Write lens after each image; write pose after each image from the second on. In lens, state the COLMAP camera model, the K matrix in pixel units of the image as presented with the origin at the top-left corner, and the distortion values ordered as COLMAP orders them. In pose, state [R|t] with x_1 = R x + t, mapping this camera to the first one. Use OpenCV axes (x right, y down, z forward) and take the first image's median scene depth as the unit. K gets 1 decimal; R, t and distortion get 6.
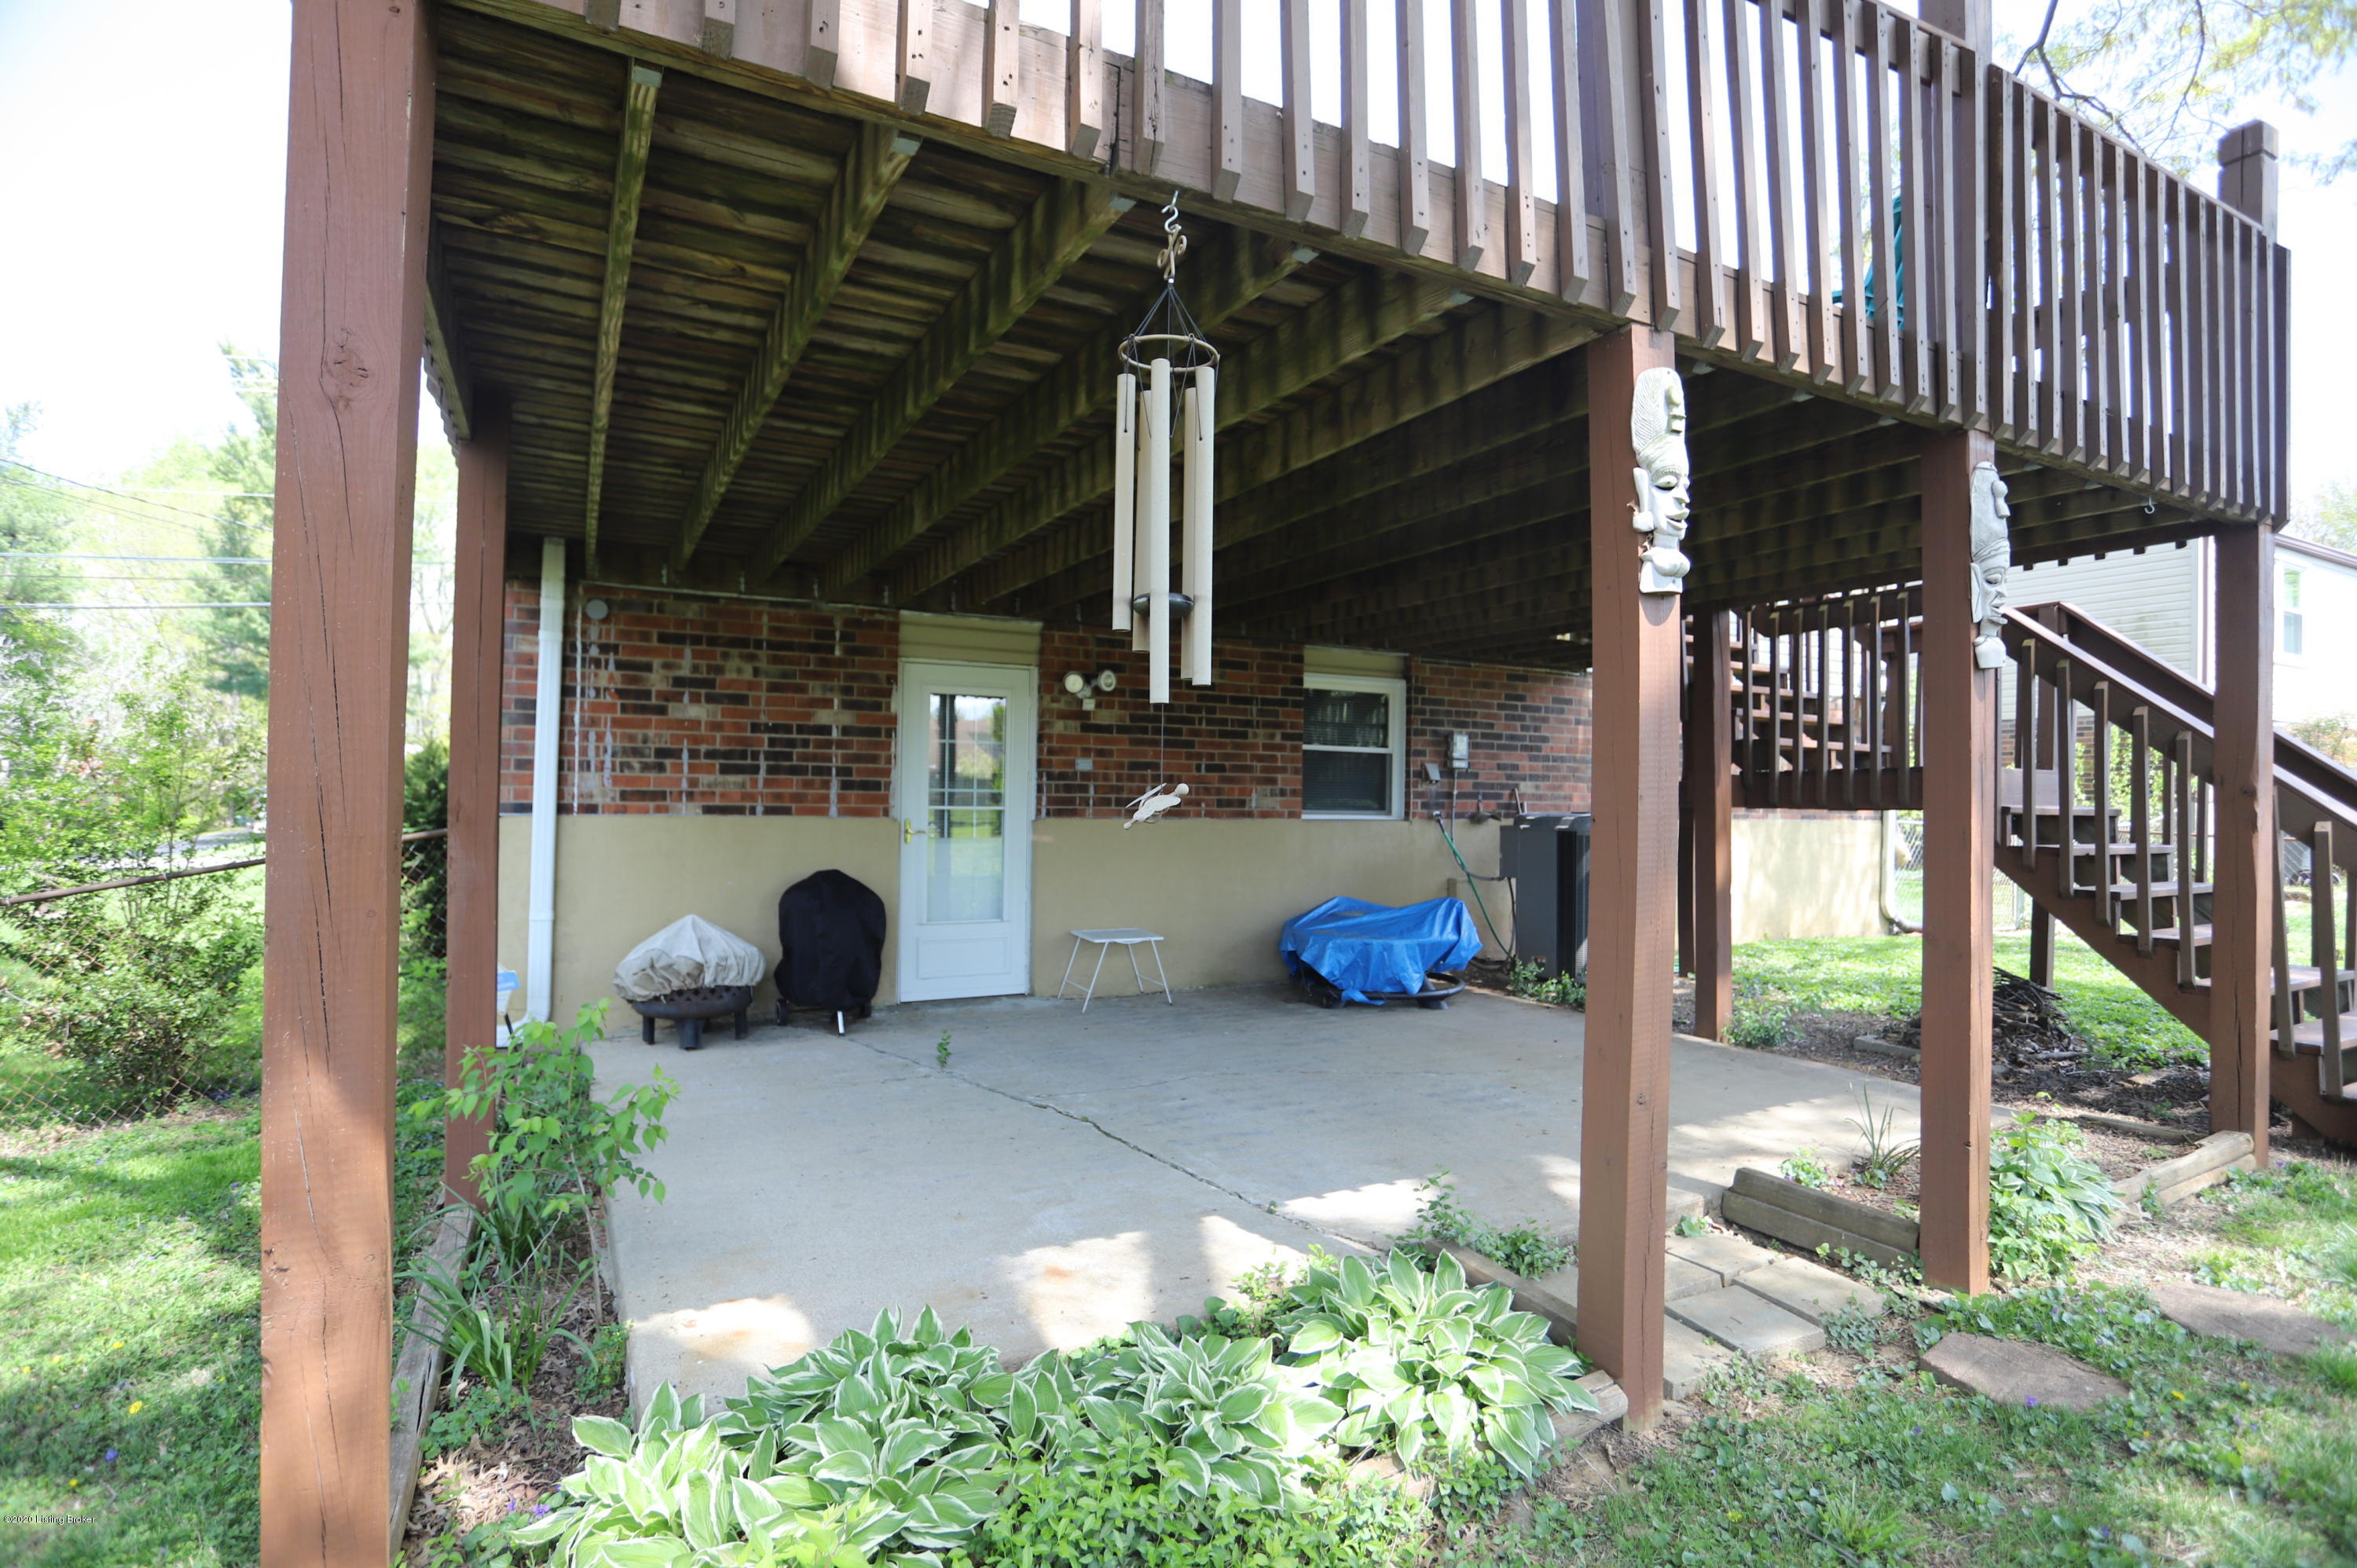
lens RADIAL K [[1156.1, 0, 1185.7], [0, 1156.1, 806.5], [0, 0, 1]] dist [-0.059936, 0.000887]
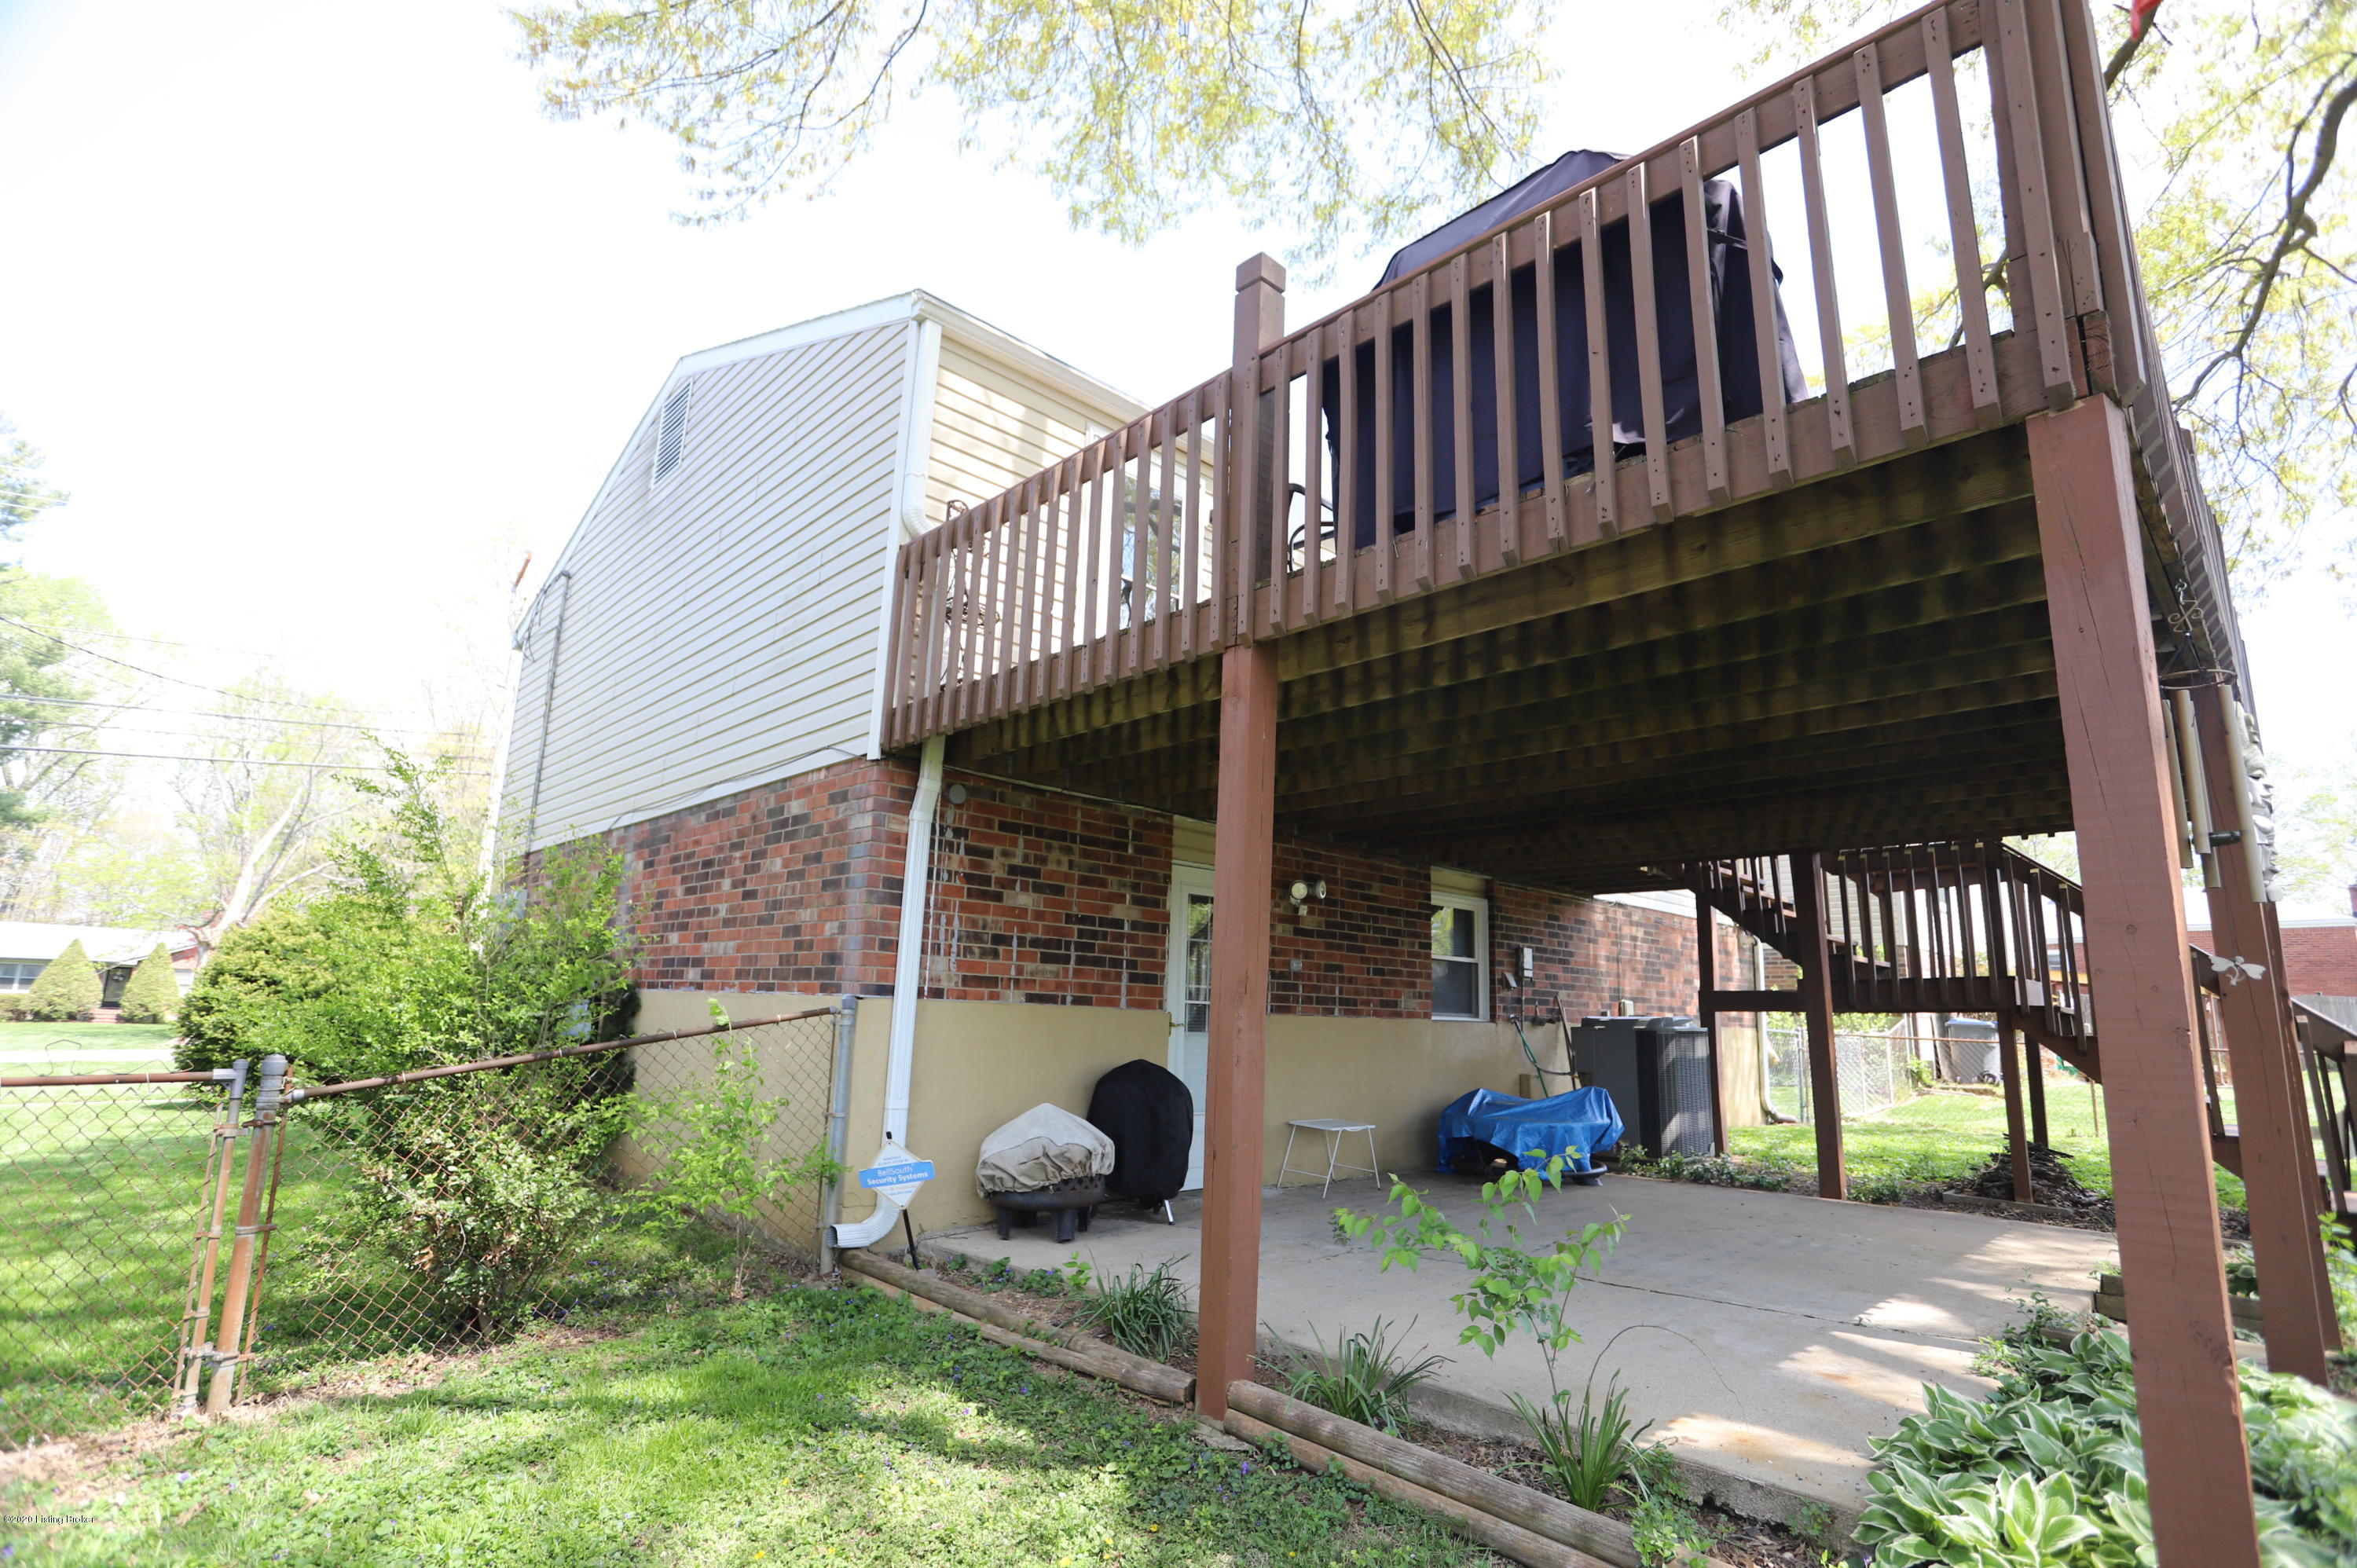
lens RADIAL K [[1119.0, 0, 1201.2], [0, 1119.0, 835.3], [0, 0, 1]] dist [-0.048018, 0.001798]
pose [[0.961848, 0.057045, 0.267572, -0.526497], [-0.011874, 0.985803, -0.167487, 0.023820], [-0.273328, 0.157920, 0.948869, 0.006474]]
